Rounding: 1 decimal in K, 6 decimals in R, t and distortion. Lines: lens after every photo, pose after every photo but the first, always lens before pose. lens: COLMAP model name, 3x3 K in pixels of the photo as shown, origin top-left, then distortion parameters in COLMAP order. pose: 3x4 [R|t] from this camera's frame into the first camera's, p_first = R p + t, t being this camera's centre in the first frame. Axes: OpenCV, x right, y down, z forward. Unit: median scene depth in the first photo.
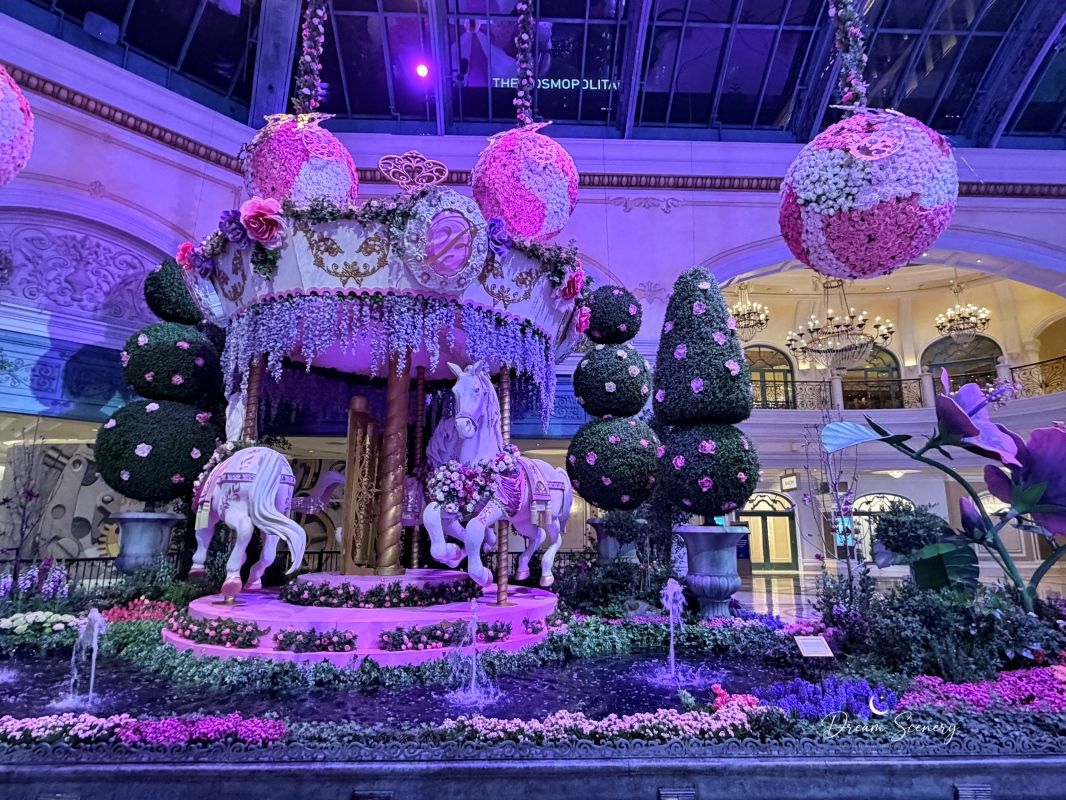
lens RADIAL K [[608.6, 0, 552.5], [0, 608.6, 401.9], [0, 0, 1]] dist [0.002343, 0.000263]
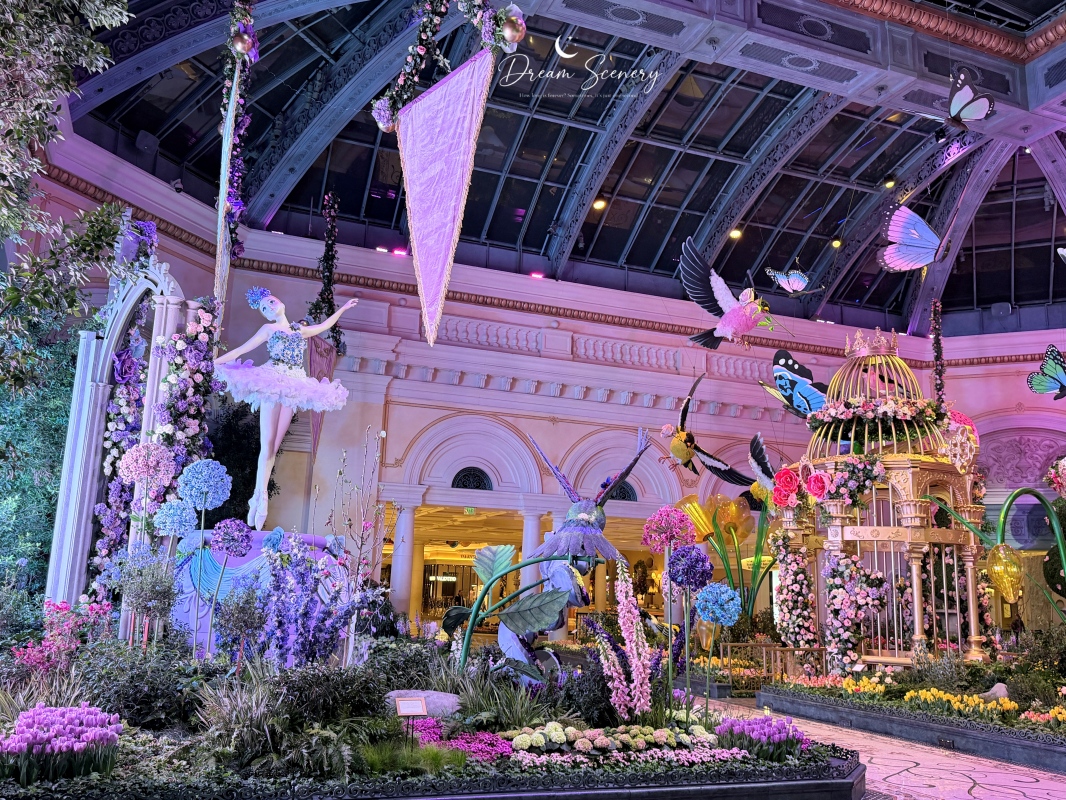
lens RADIAL K [[925.1, 0, 535.4], [0, 925.1, 403.1], [0, 0, 1]] dist [0.113027, -0.198969]
pose [[0.321645, -0.181442, -0.929313, 1.568626], [0.149467, 0.978892, -0.139390, -0.271109], [0.934989, -0.094068, 0.341976, -1.429738]]
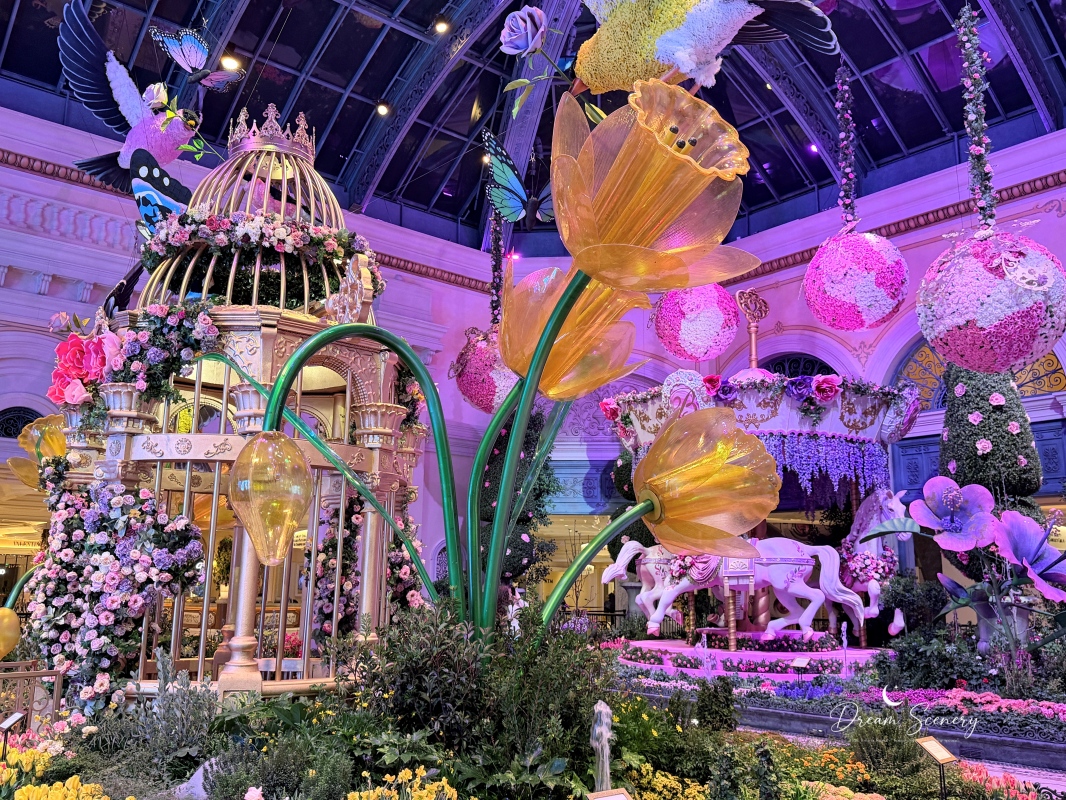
lens RADIAL K [[947.1, 0, 538.6], [0, 947.1, 402.1], [0, 0, 1]] dist [0.153180, -0.307368]
pose [[0.615890, -0.147715, -0.773860, 1.074680], [0.141911, 0.986999, -0.075457, -0.111259], [0.774945, -0.063346, 0.628846, -0.616991]]
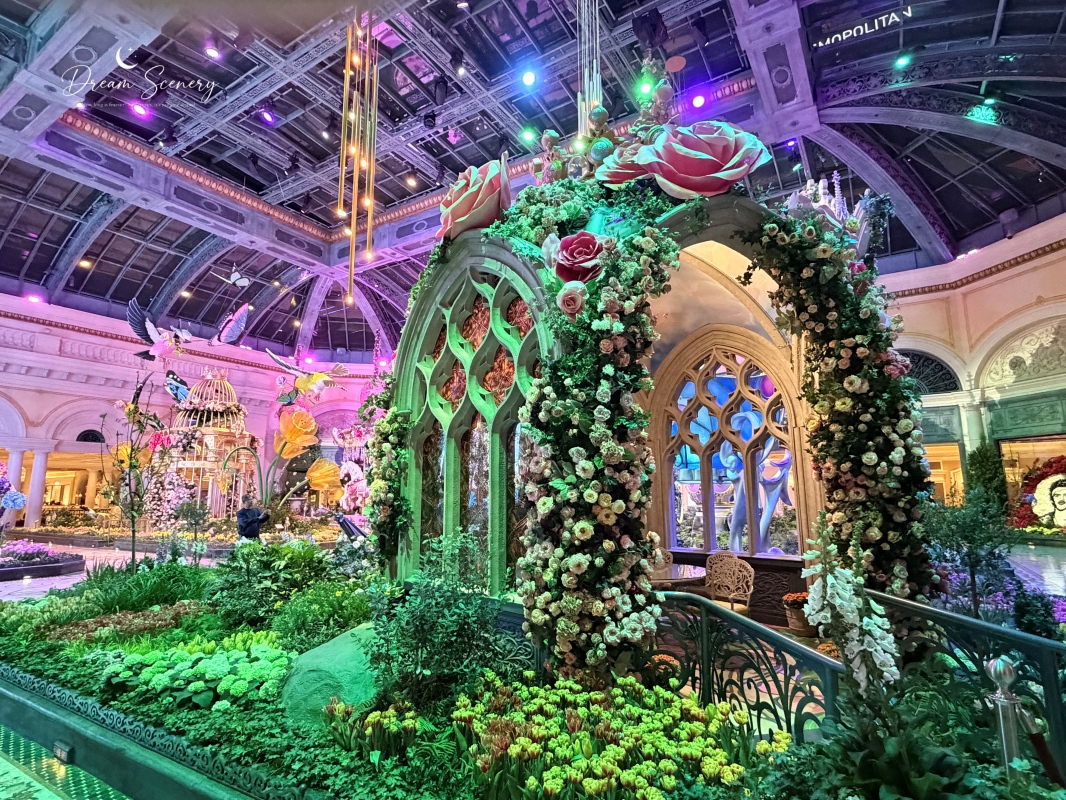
lens RADIAL K [[567.4, 0, 531.2], [0, 567.4, 403.5], [0, 0, 1]] dist [0.001042, 0.000715]
pose [[0.822697, -0.098848, -0.559821, 2.487405], [0.117068, 0.993118, -0.003315, -0.258583], [0.556296, -0.062810, 0.828607, -1.383751]]
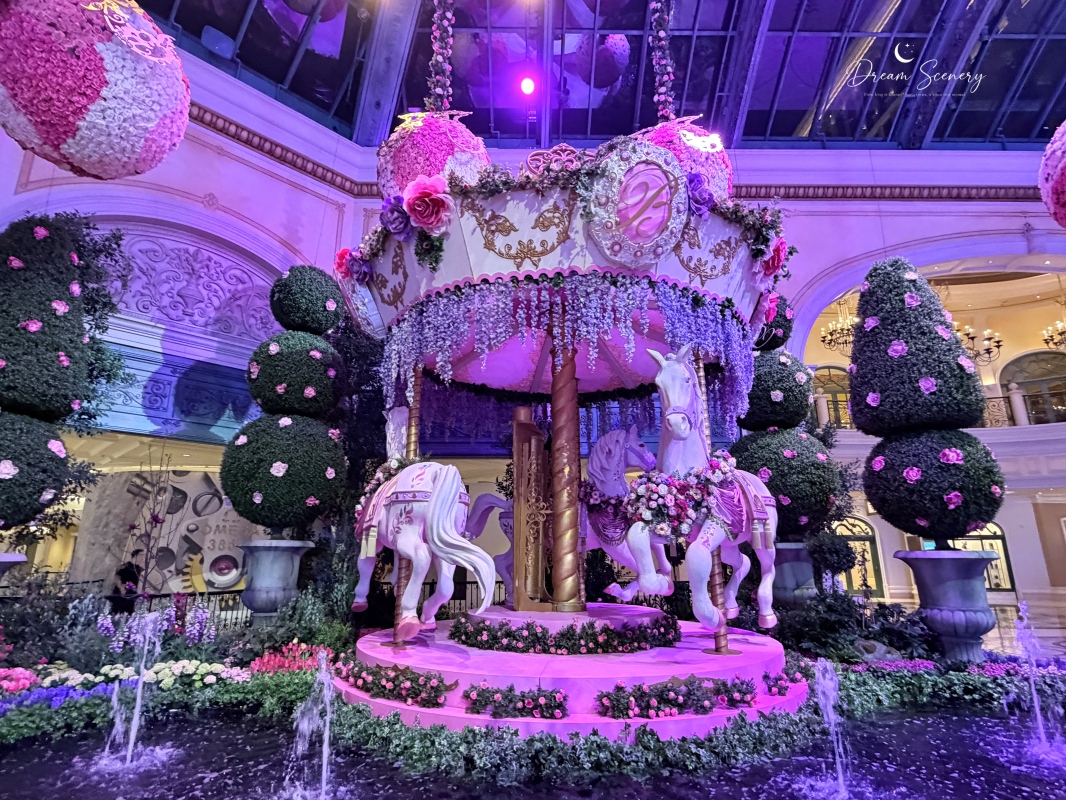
lens RADIAL K [[559.6, 0, 533.2], [0, 559.6, 403.2], [0, 0, 1]] dist [0.001356, 0.000238]
pose [[0.999790, -0.012332, -0.016387, -0.301985], [0.011304, 0.998047, -0.061430, 0.039736], [0.017113, 0.061232, 0.997977, 0.193027]]
